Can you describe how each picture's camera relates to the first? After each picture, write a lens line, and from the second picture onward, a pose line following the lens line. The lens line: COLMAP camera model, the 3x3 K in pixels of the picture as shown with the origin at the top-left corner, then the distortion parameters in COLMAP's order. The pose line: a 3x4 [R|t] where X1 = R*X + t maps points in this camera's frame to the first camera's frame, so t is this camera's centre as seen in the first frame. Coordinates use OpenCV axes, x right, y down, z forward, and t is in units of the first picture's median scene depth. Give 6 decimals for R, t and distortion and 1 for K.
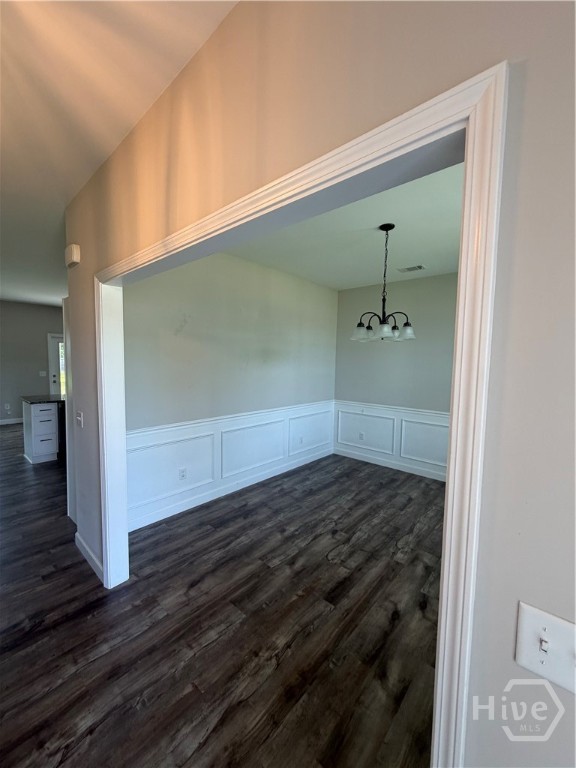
lens RADIAL K [[306.0, 0, 288.3], [0, 306.0, 382.6], [0, 0, 1]] dist [-0.000634, 0.000019]
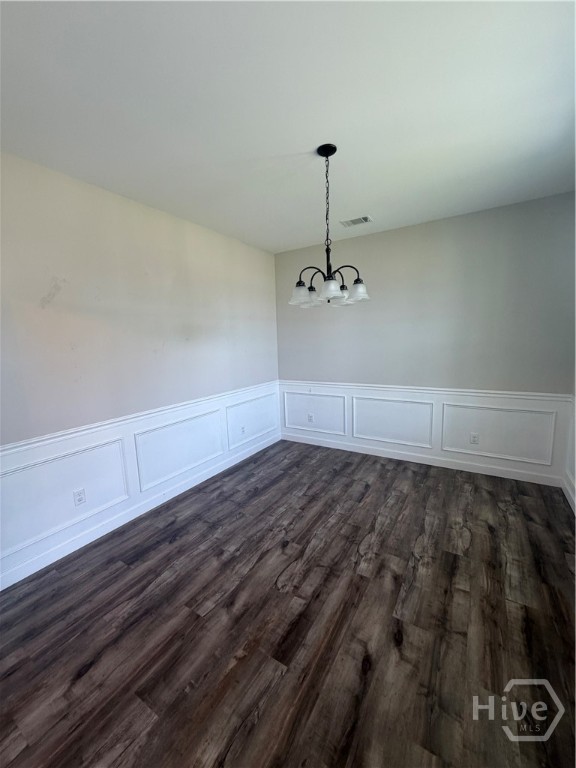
lens RADIAL K [[306.0, 0, 287.6], [0, 306.0, 382.1], [0, 0, 1]] dist [-0.000634, 0.000019]
pose [[0.983900, -0.074592, 0.162407, 0.060166], [0.063597, 0.995383, 0.071886, -0.001270], [-0.167019, -0.060400, 0.984102, 0.228632]]
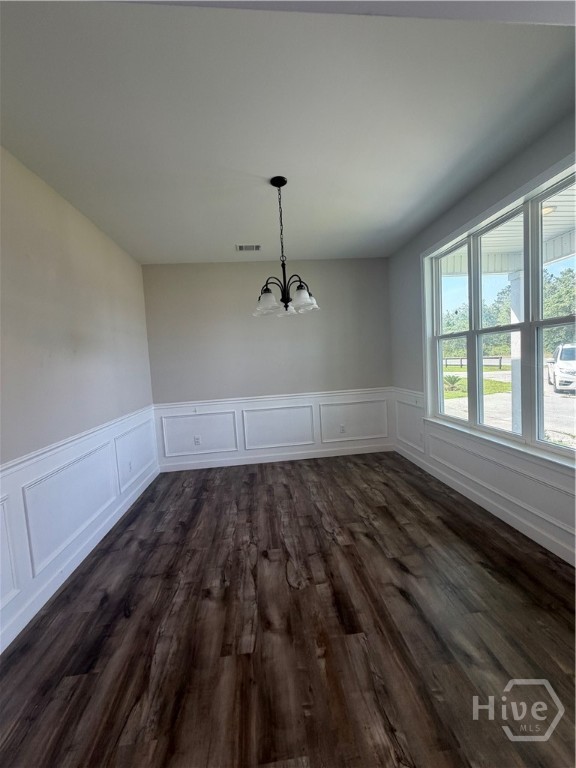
lens RADIAL K [[306.0, 0, 289.9], [0, 306.0, 380.3], [0, 0, 1]] dist [-0.000634, 0.000019]
pose [[0.673057, -0.108010, 0.731661, -0.341453], [0.129250, 0.991233, 0.027432, 0.034747], [-0.728209, 0.076104, 0.681116, 0.398618]]
